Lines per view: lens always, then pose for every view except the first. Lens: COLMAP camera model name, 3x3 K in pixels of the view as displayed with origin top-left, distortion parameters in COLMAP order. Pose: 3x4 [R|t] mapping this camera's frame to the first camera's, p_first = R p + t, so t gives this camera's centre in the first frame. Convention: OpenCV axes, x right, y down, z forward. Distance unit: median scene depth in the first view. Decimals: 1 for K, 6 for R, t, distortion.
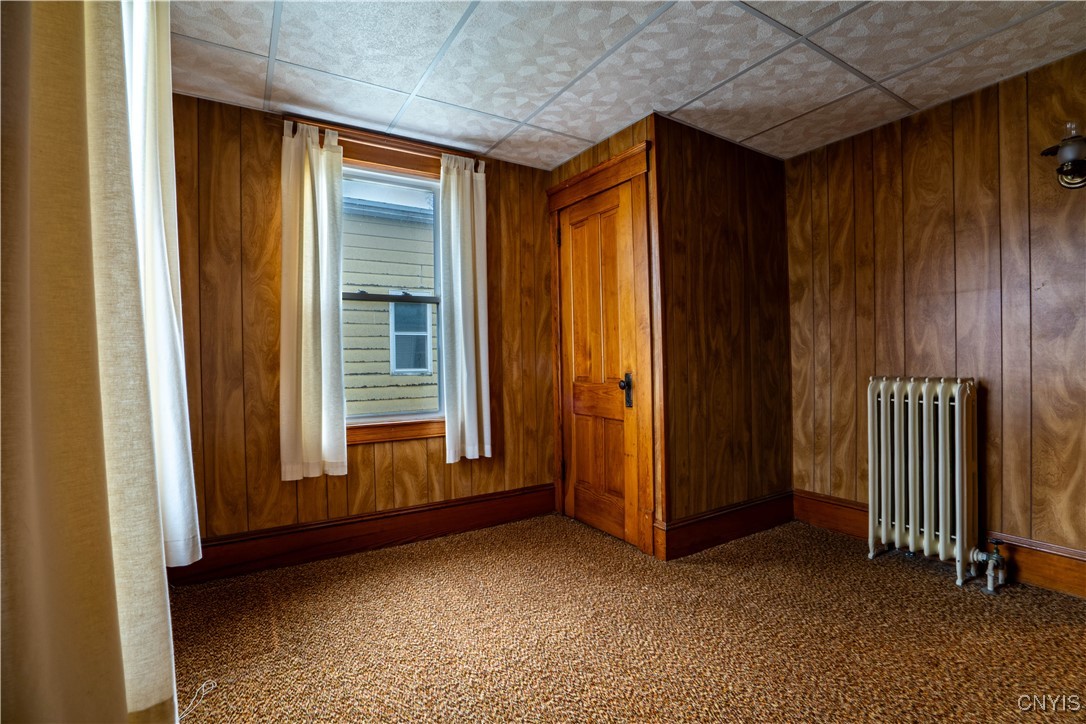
lens RADIAL K [[501.9, 0, 541.5], [0, 501.9, 361.7], [0, 0, 1]] dist [-0.055961, 0.019791]
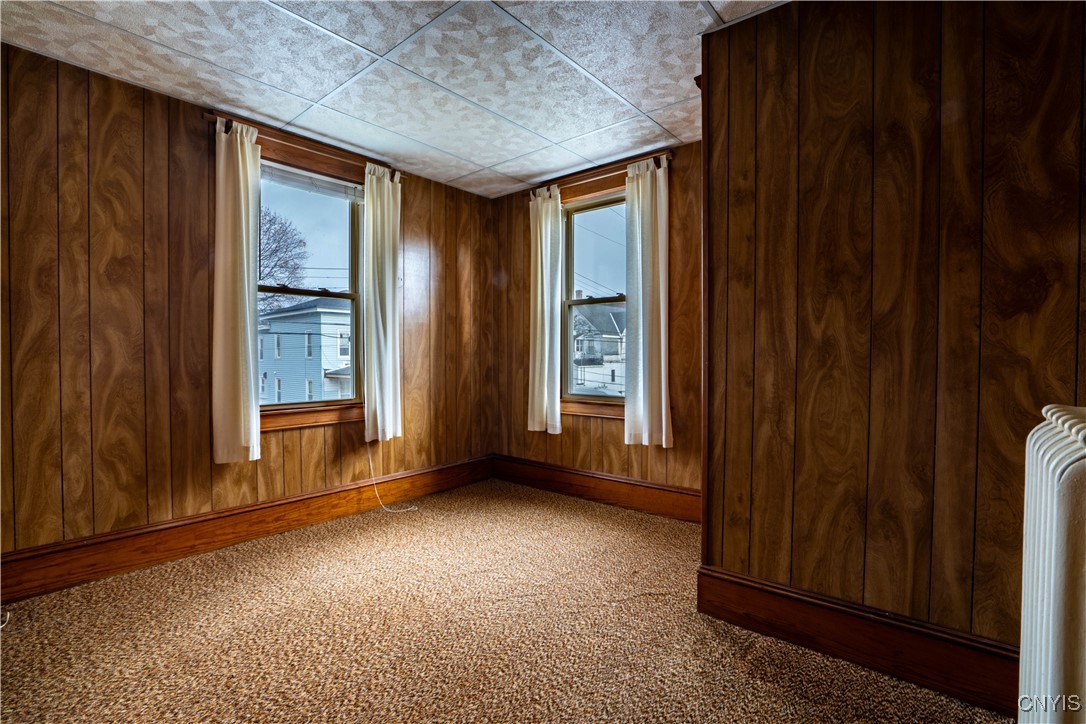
lens RADIAL K [[501.9, 0, 541.9], [0, 501.9, 362.8], [0, 0, 1]] dist [-0.055961, 0.019791]
pose [[0.312524, 0.029331, -0.949457, 0.829883], [-0.009457, 0.999570, 0.027766, -0.007835], [0.949863, 0.000301, 0.312667, 0.482019]]
